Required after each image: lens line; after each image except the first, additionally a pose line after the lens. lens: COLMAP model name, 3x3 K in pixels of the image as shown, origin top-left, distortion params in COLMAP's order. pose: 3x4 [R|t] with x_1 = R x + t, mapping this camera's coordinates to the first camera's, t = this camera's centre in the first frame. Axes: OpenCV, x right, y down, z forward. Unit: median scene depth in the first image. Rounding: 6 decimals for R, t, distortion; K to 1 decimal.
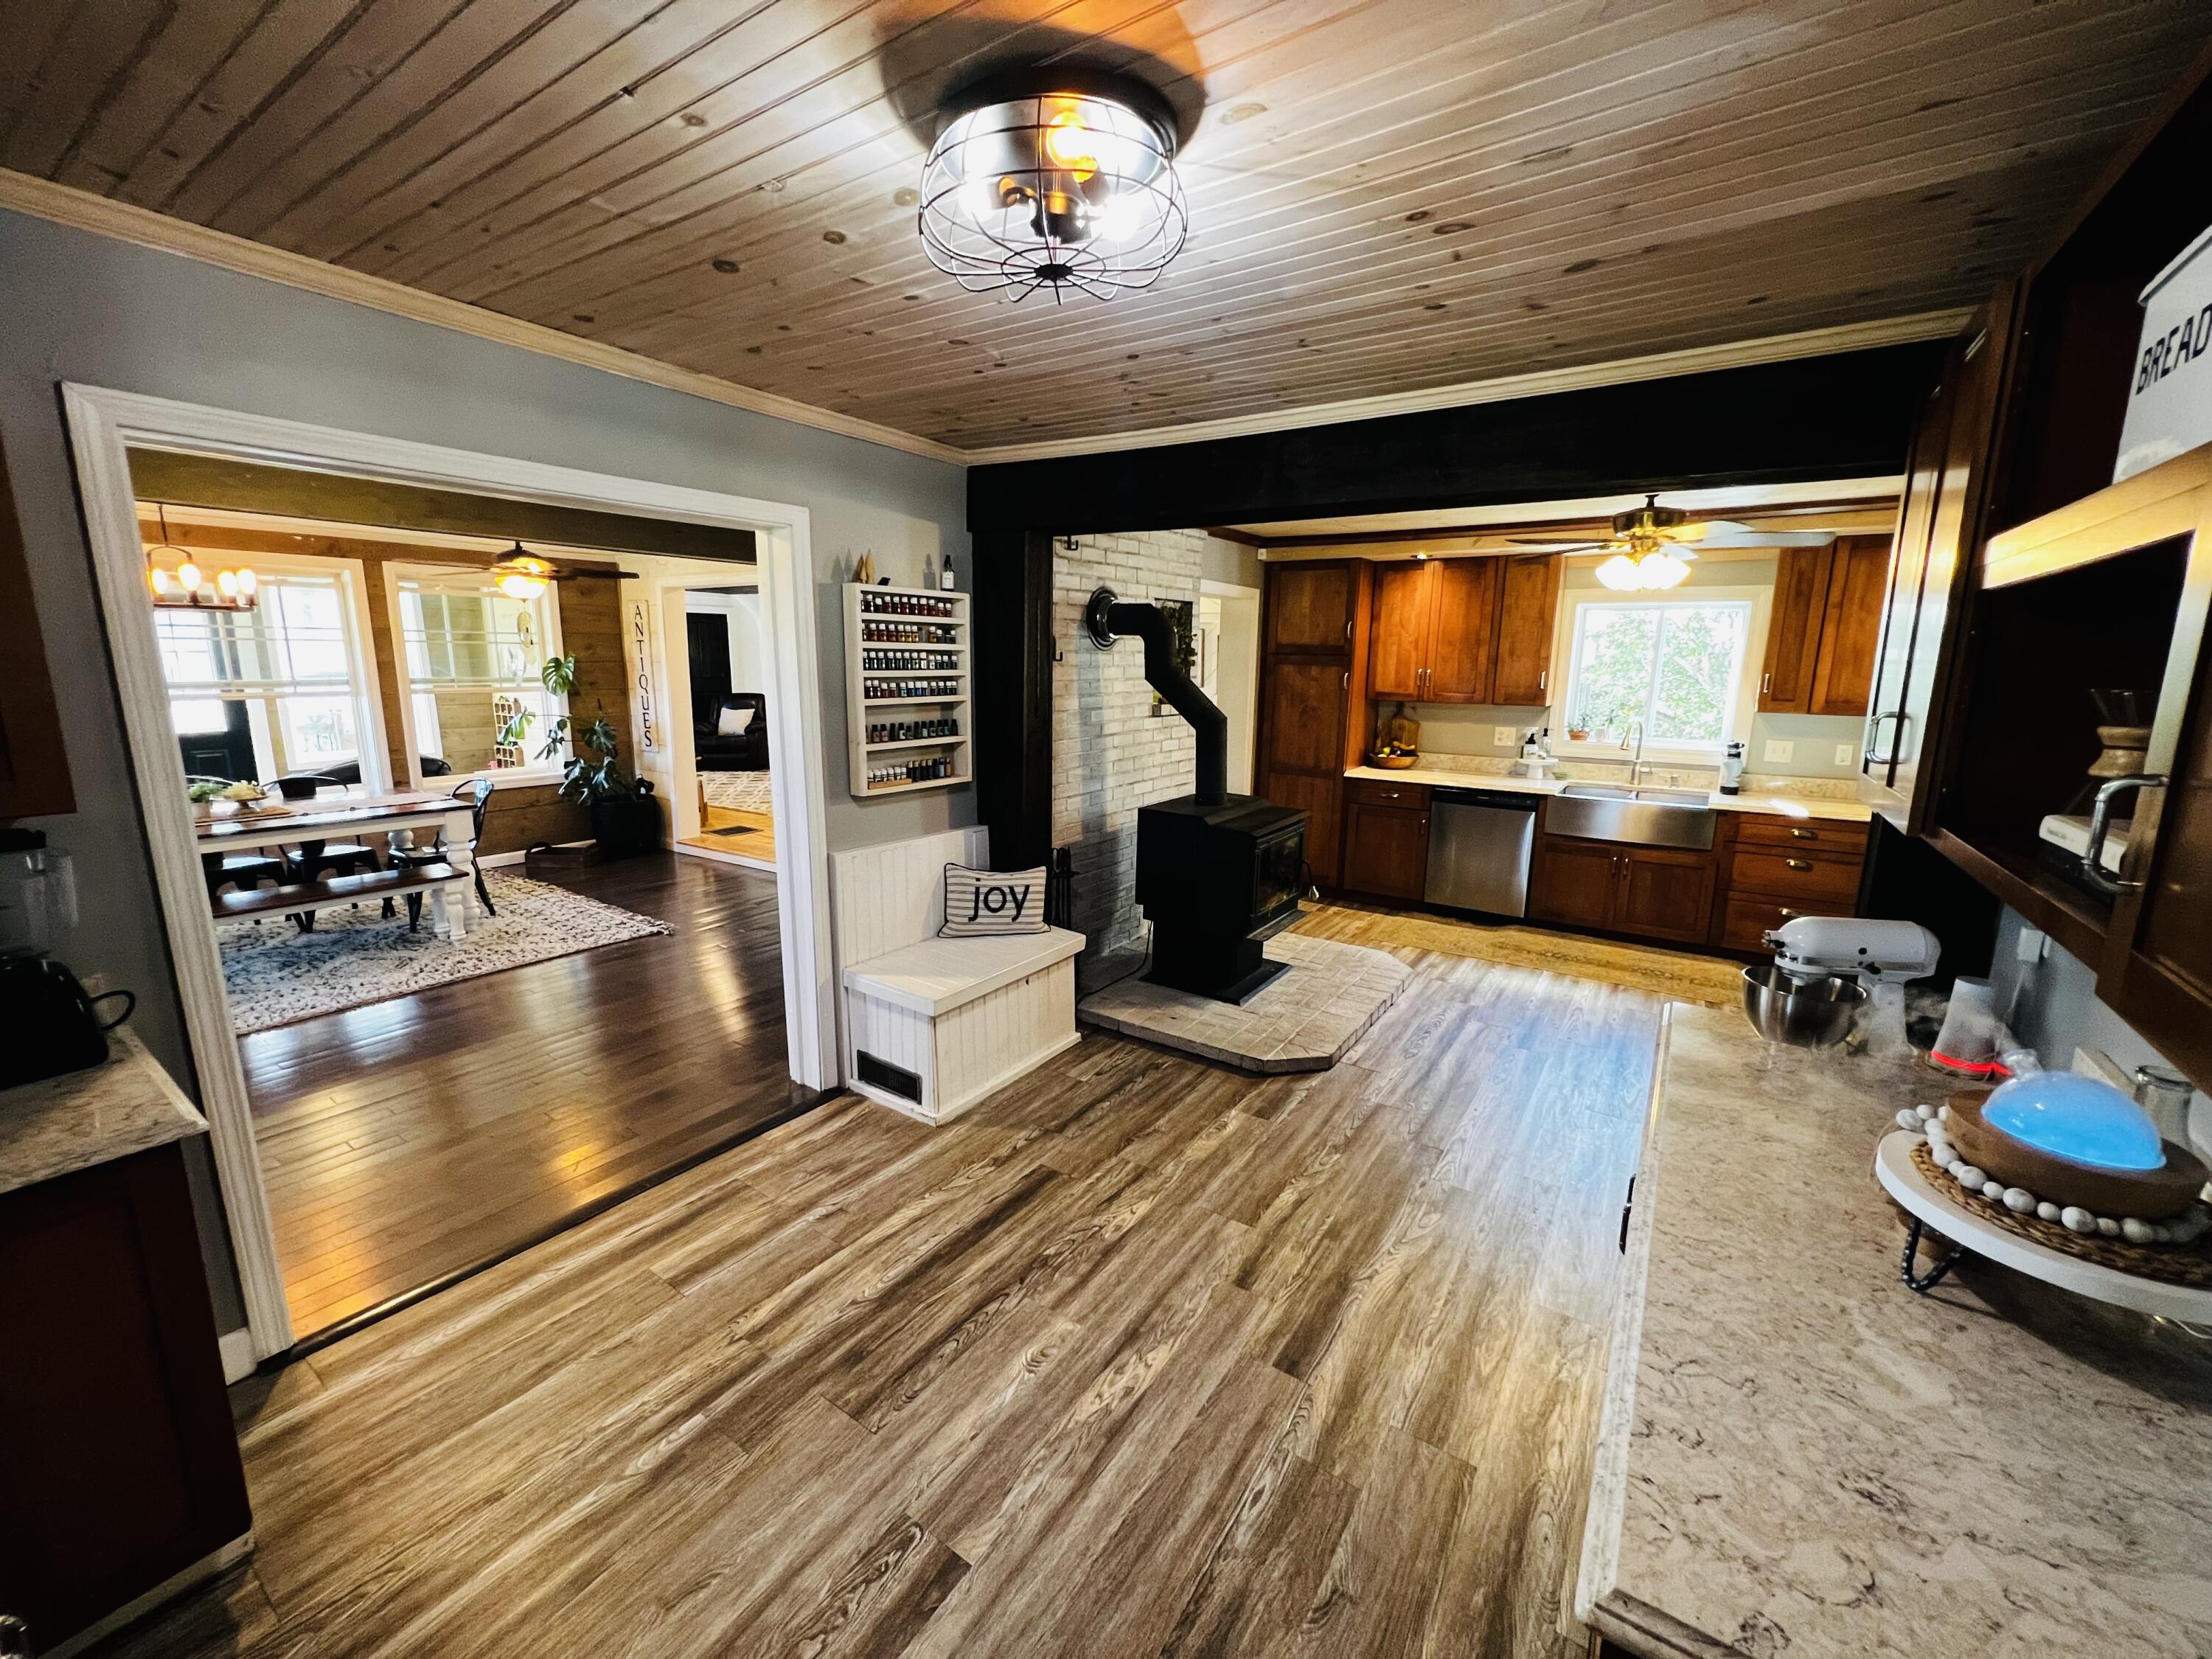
lens RADIAL K [[884.7, 0, 1102.3], [0, 884.7, 824.9], [0, 0, 1]] dist [-0.000436, 0.000439]
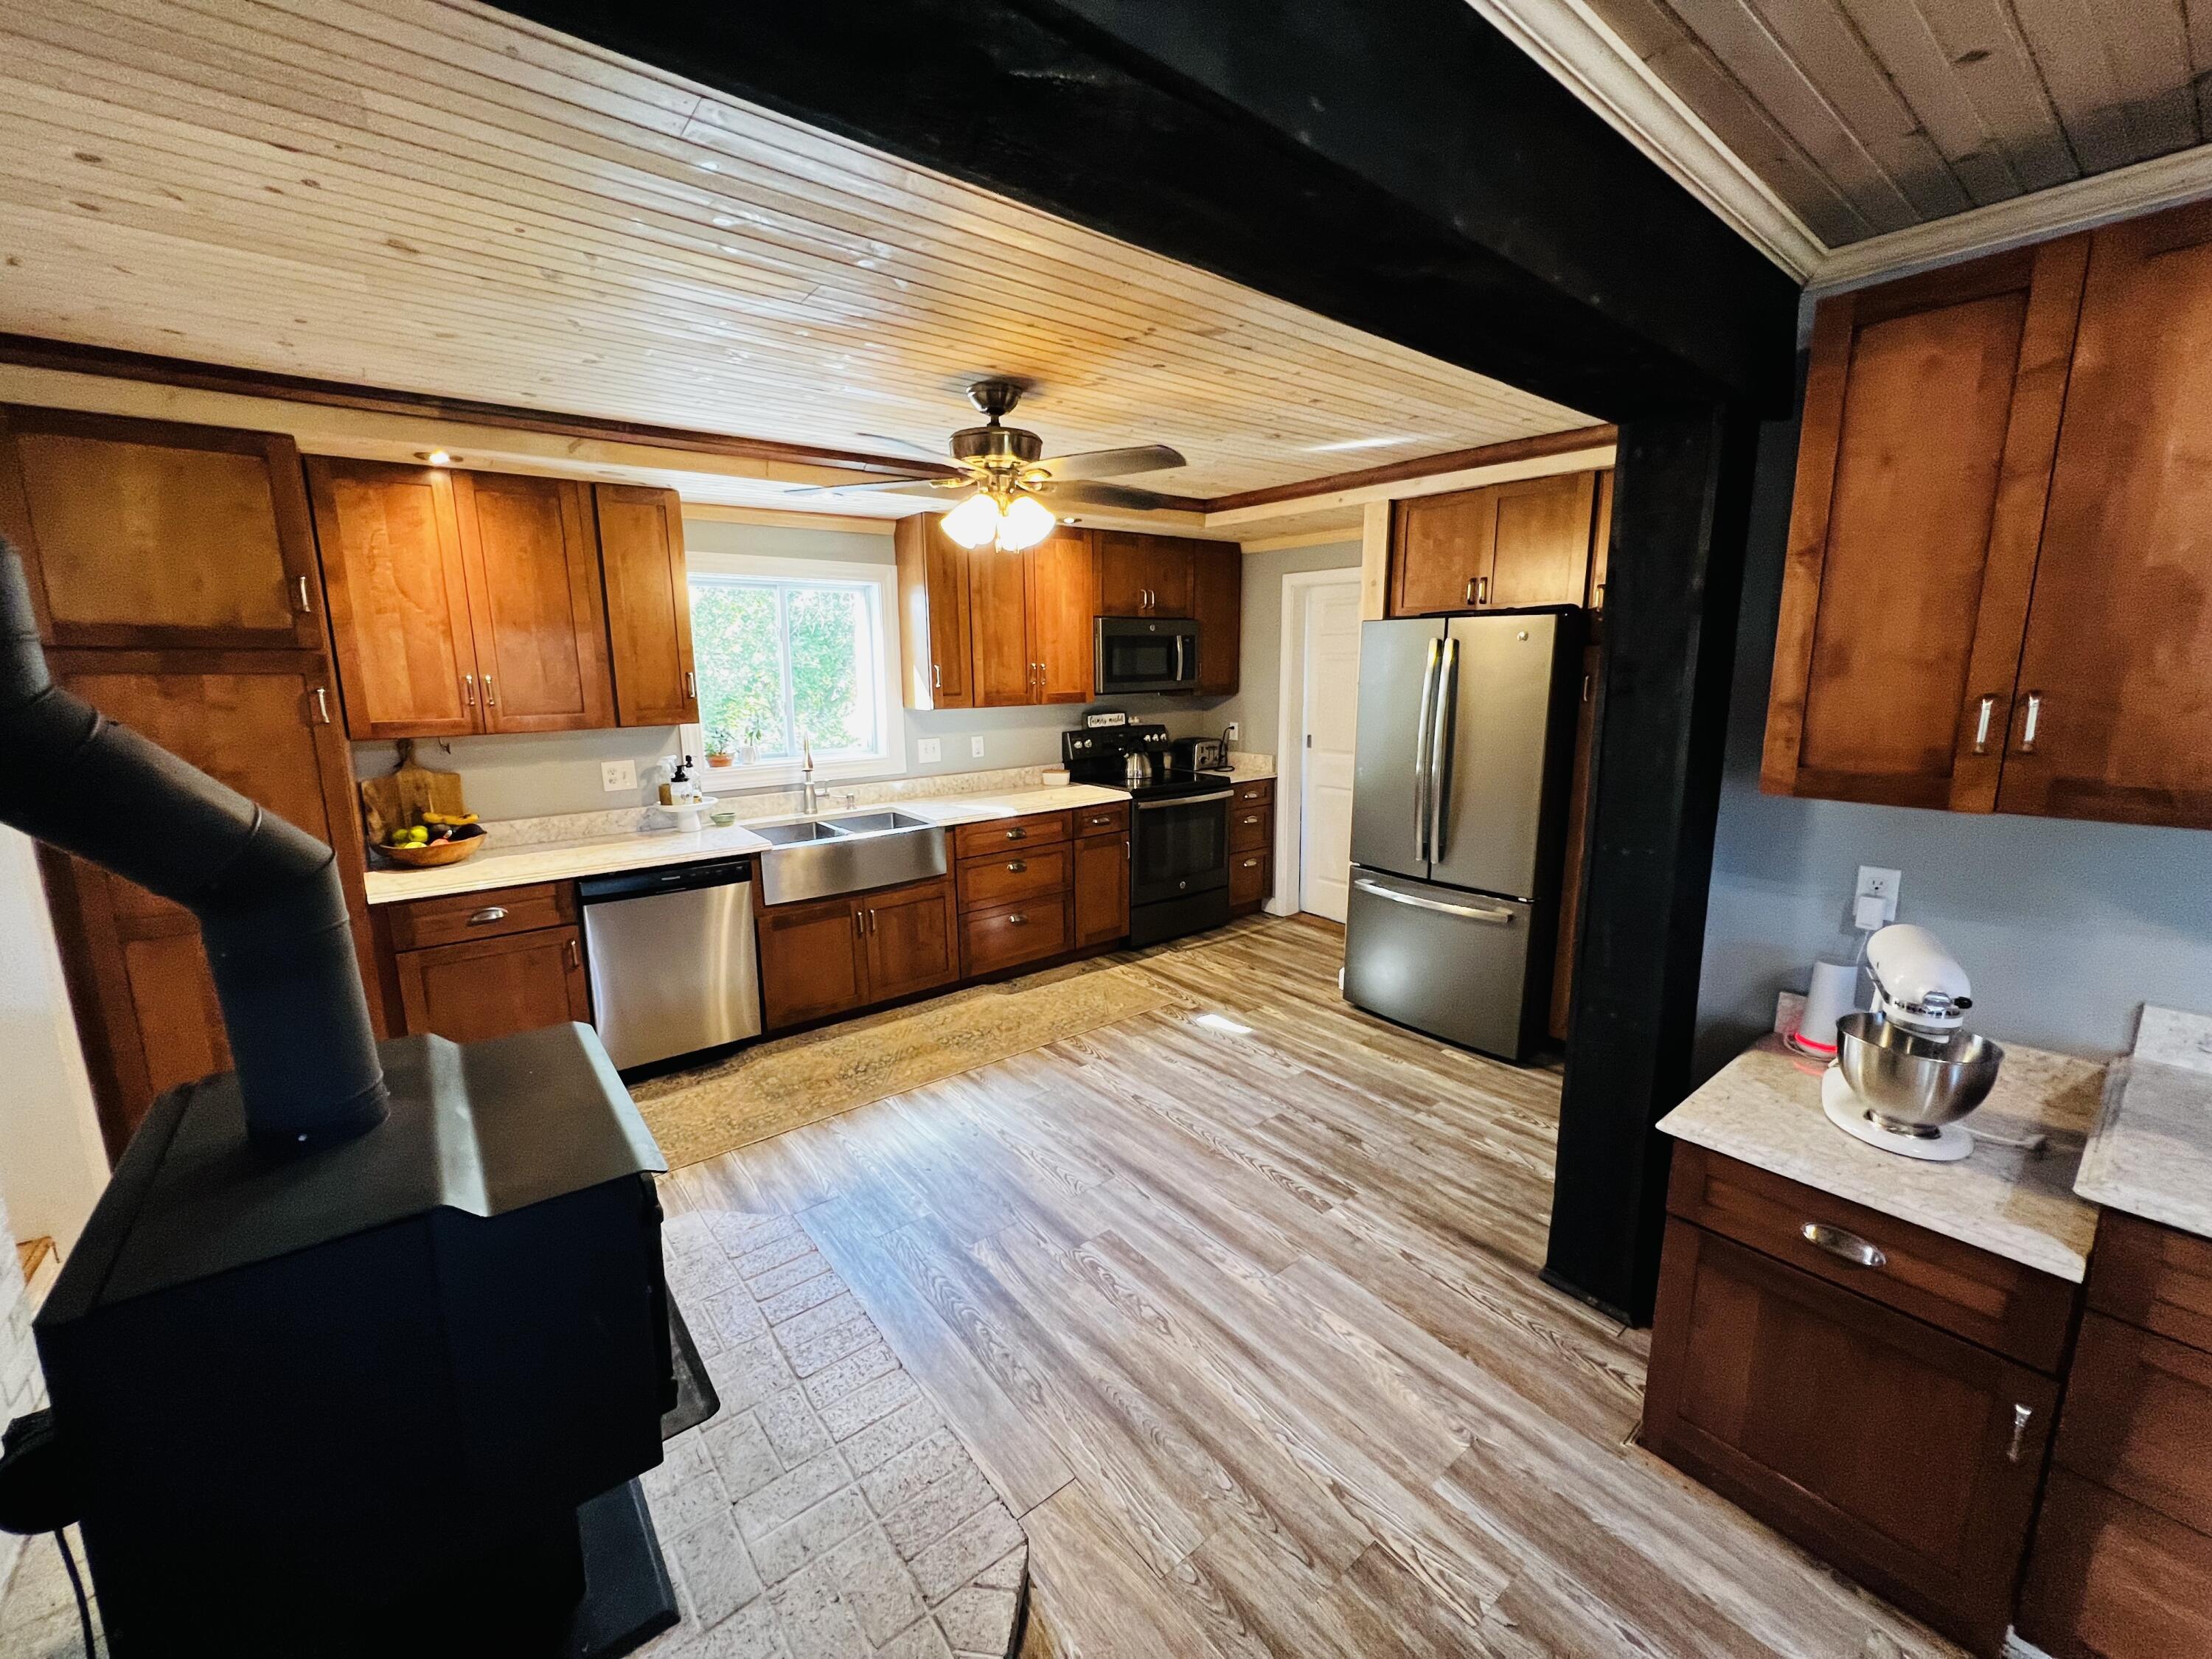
lens RADIAL K [[884.7, 0, 1114.6], [0, 884.7, 823.1], [0, 0, 1]] dist [-0.000436, 0.000439]
pose [[0.298093, -0.187747, 0.935891, -0.045633], [0.194550, 0.971835, 0.132991, -0.086325], [-0.934500, 0.142434, 0.326223, 0.484760]]
